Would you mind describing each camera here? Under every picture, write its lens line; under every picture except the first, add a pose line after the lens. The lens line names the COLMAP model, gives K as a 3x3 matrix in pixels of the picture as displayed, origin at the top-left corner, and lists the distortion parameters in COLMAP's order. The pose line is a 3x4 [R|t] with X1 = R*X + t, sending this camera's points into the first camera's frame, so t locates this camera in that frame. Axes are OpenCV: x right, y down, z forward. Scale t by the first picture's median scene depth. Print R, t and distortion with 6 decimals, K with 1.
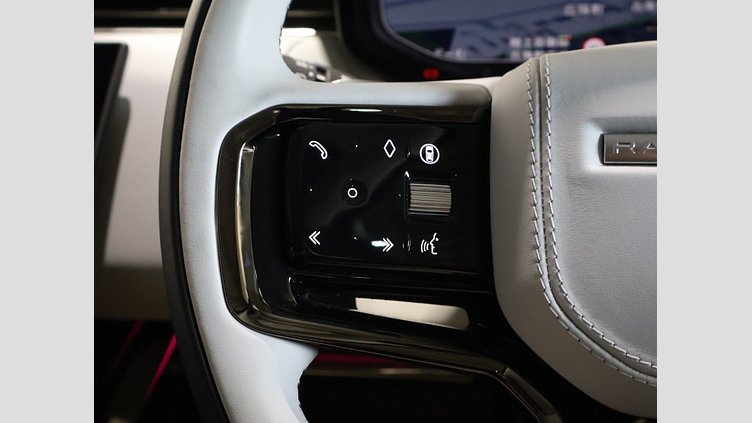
lens RADIAL K [[1169.9, 0, 376.0], [0, 1169.9, 211.5], [0, 0, 1]] dist [0.145713, 0.005884]
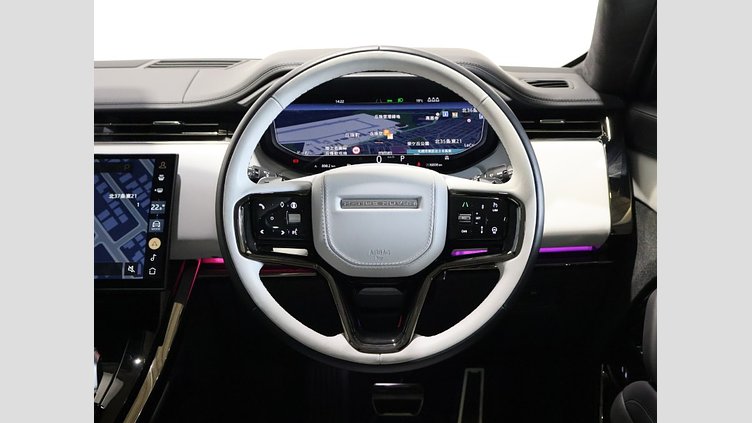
lens RADIAL K [[1023.9, 0, 376.0], [0, 1023.9, 211.5], [0, 0, 1]] dist [-0.014952, -0.037642]
pose [[0.993675, -0.039310, 0.105190, -0.031727], [0.034305, 0.998211, 0.048973, -0.171807], [-0.106927, -0.045055, 0.993246, -2.034743]]
